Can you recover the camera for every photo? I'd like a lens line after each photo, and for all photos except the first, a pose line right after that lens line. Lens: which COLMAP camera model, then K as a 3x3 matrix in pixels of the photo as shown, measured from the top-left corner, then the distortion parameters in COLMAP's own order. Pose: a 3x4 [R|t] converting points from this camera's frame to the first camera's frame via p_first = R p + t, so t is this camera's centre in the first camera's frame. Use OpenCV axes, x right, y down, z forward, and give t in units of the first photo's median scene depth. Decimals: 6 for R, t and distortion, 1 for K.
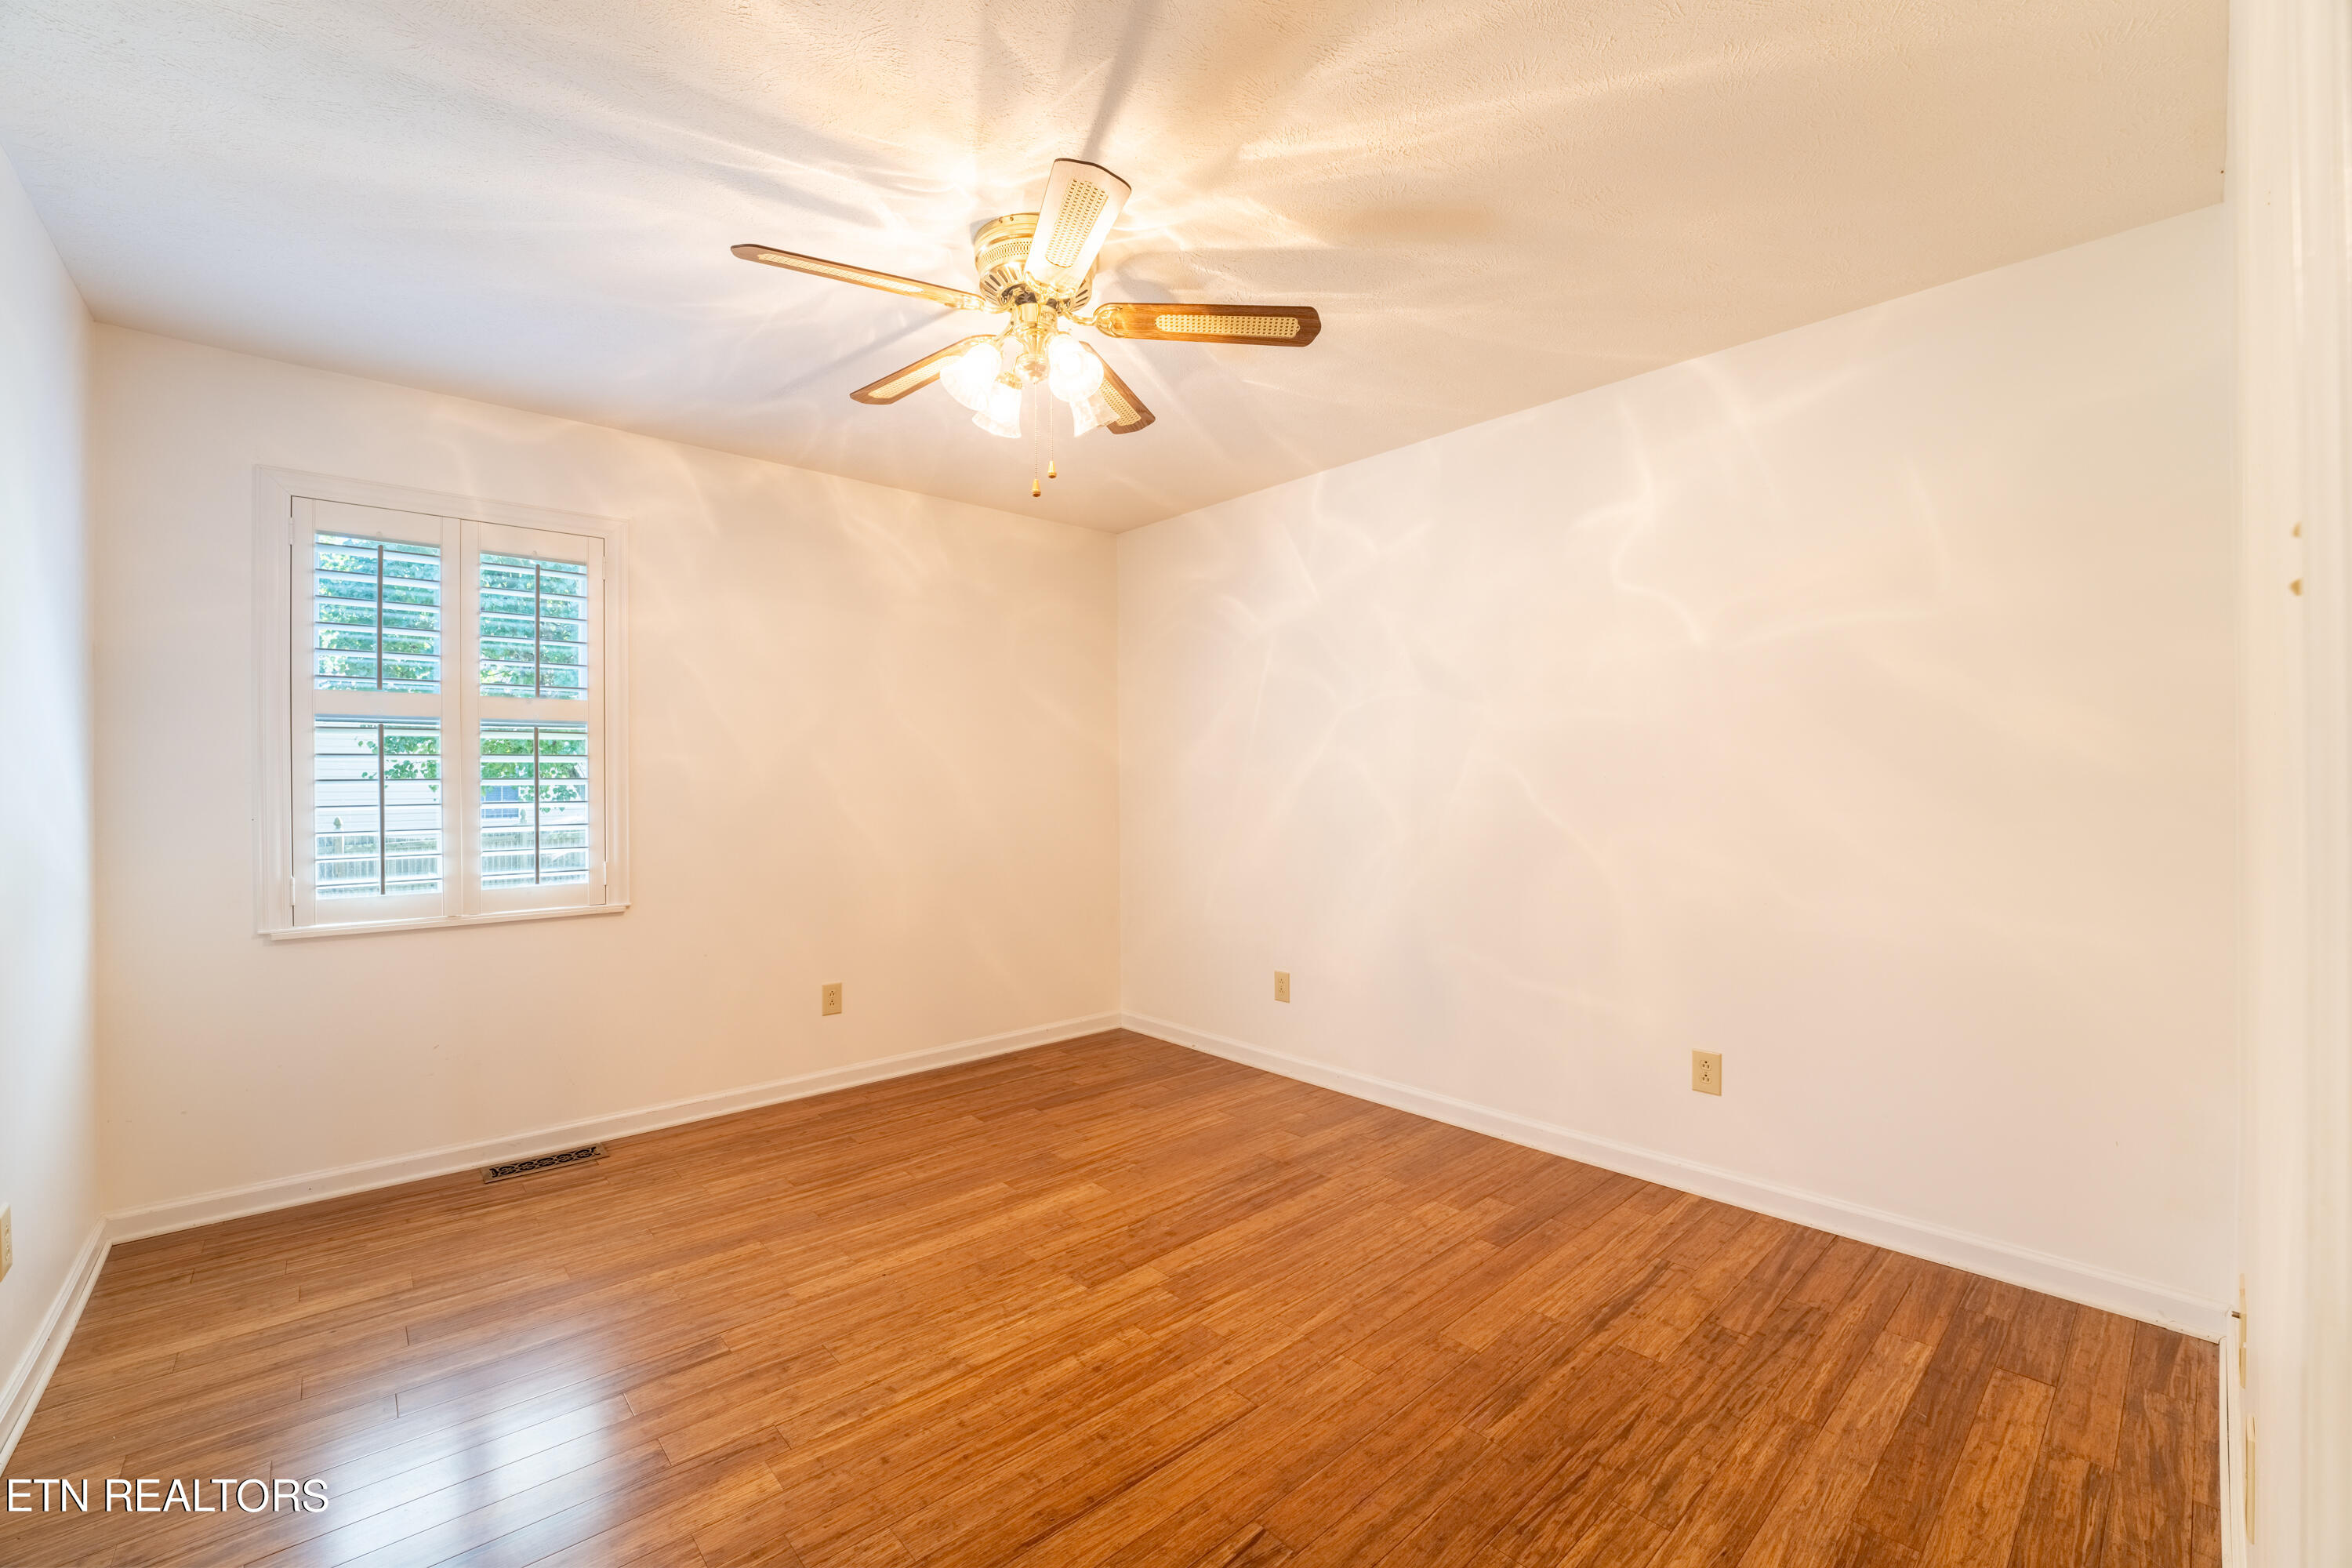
lens RADIAL K [[955.9, 0, 1169.8], [0, 955.9, 773.8], [0, 0, 1]] dist [-0.025139, 0.001577]
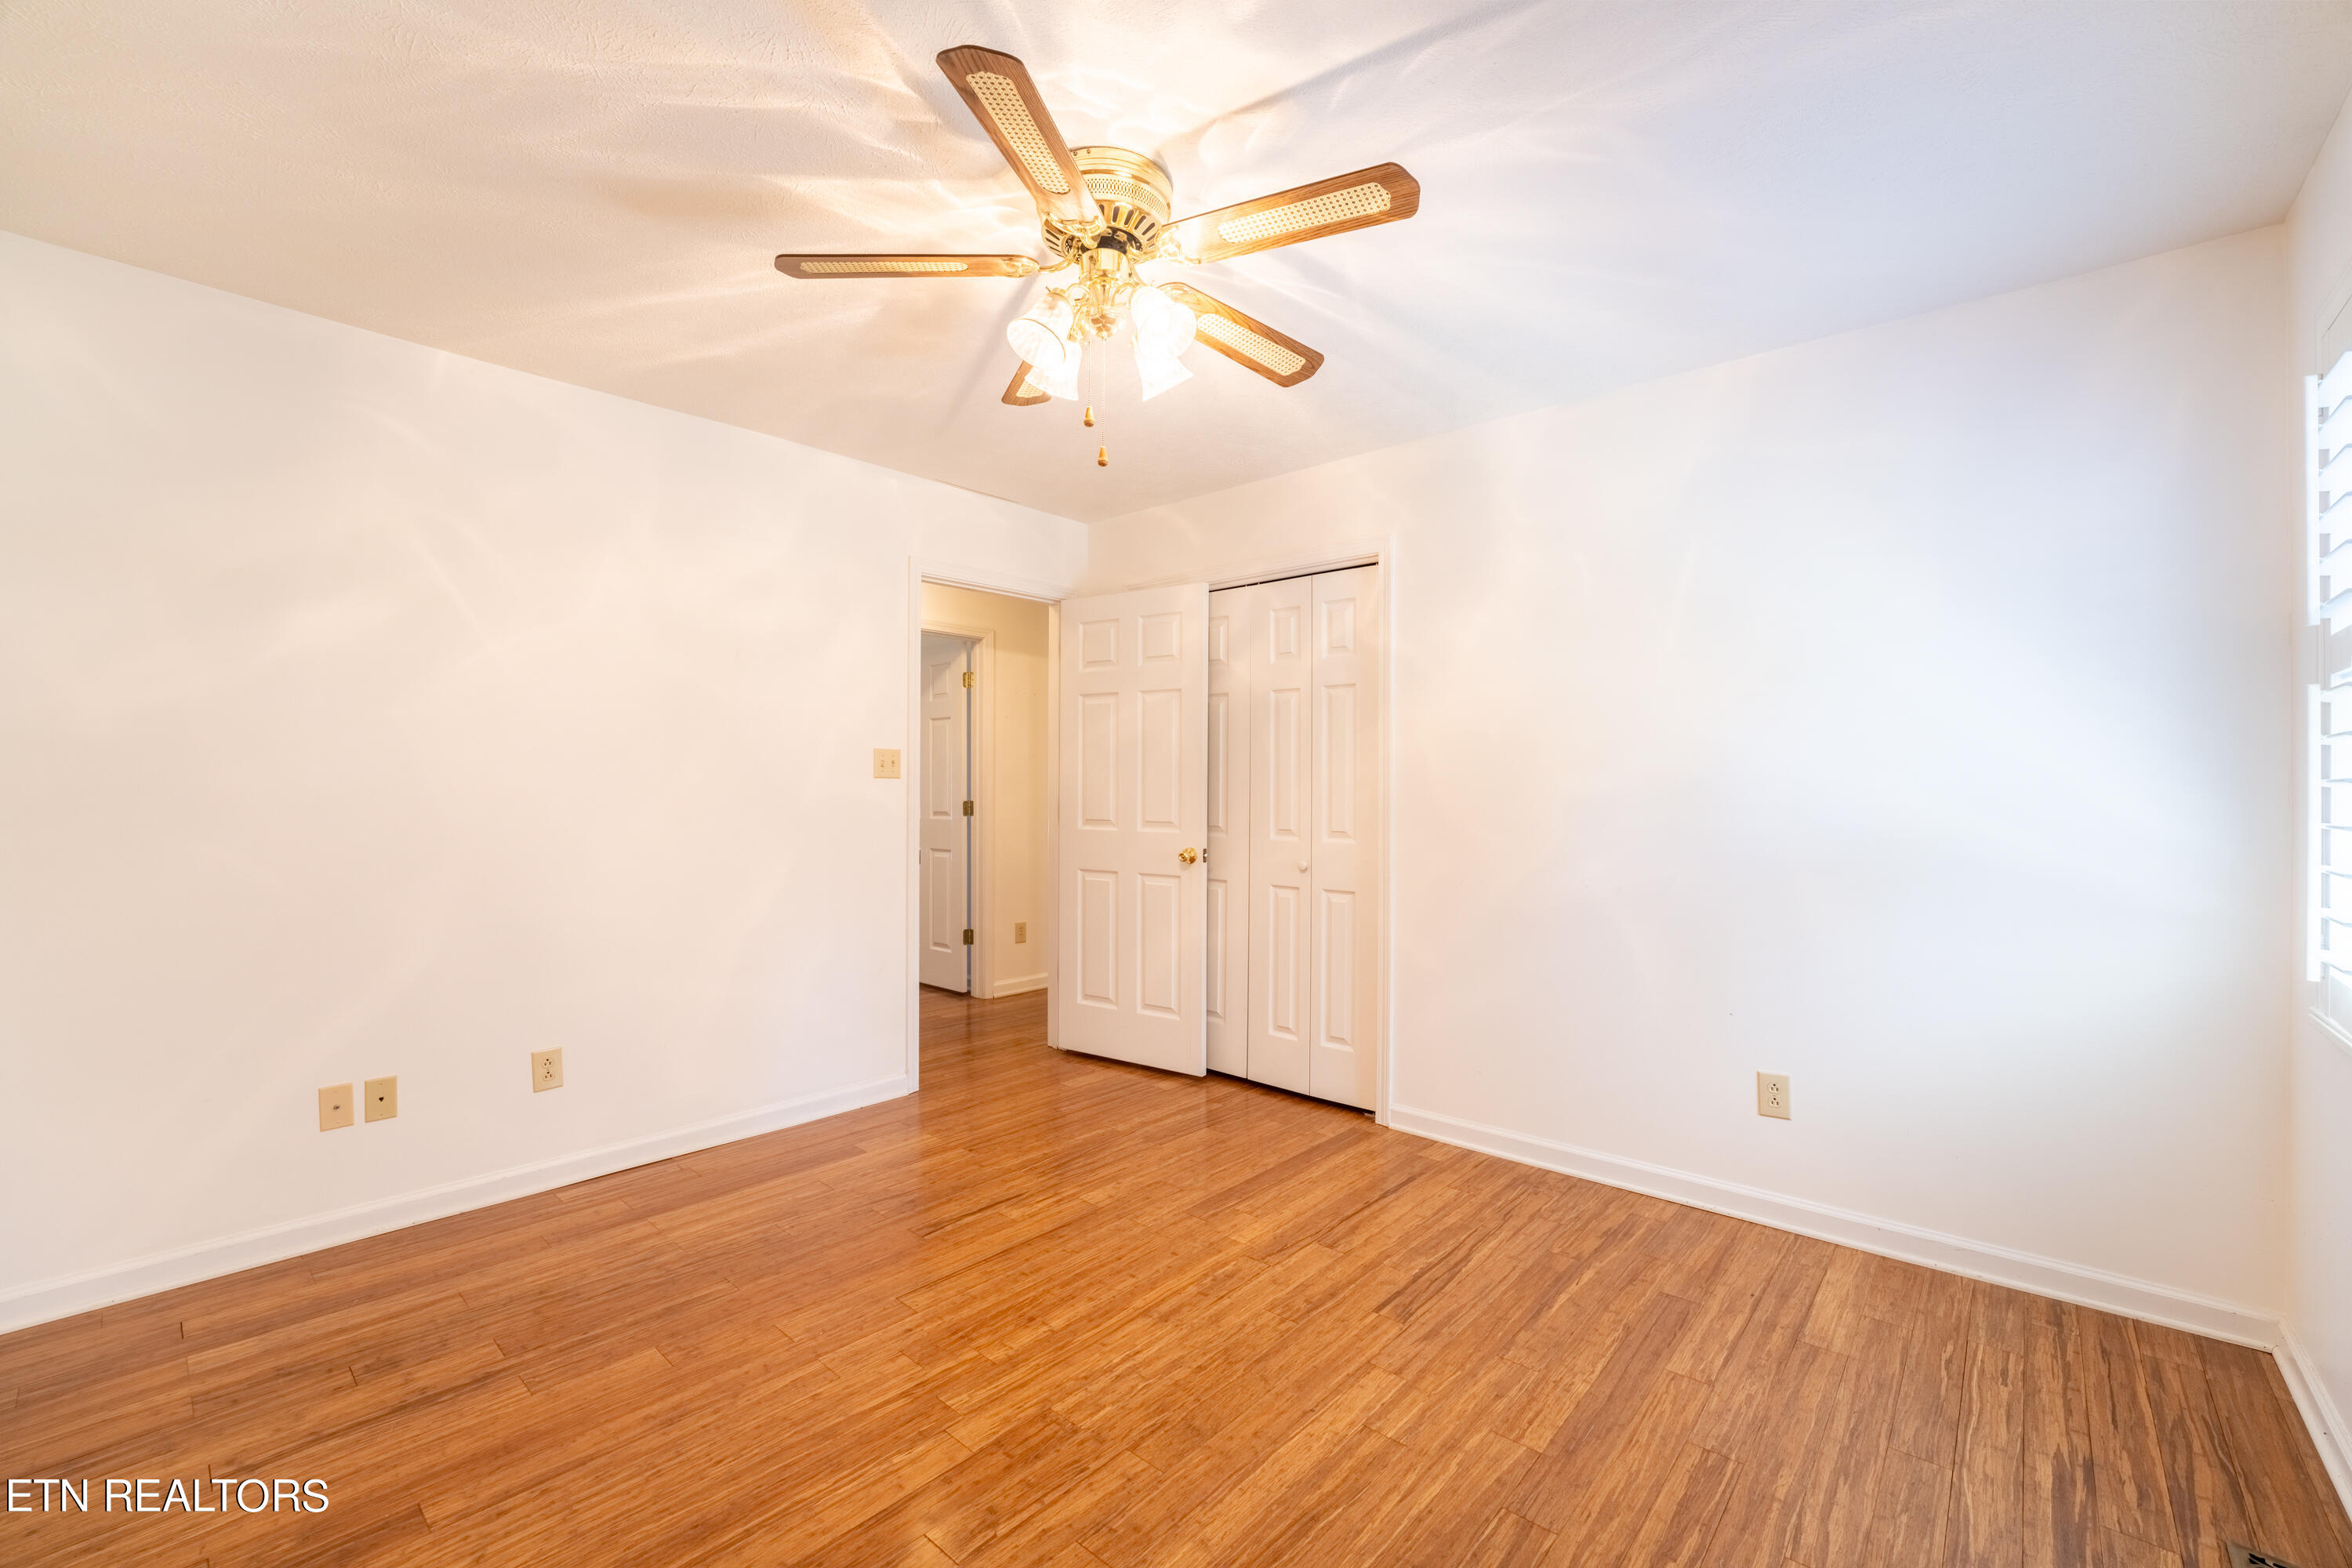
lens RADIAL K [[955.9, 0, 1177.2], [0, 955.9, 780.2], [0, 0, 1]] dist [-0.025139, 0.001577]
pose [[-0.992936, 0.002073, -0.118633, -0.108299], [0.003766, 0.999894, -0.014052, 0.015305], [0.118592, -0.014400, -0.992839, 1.989738]]
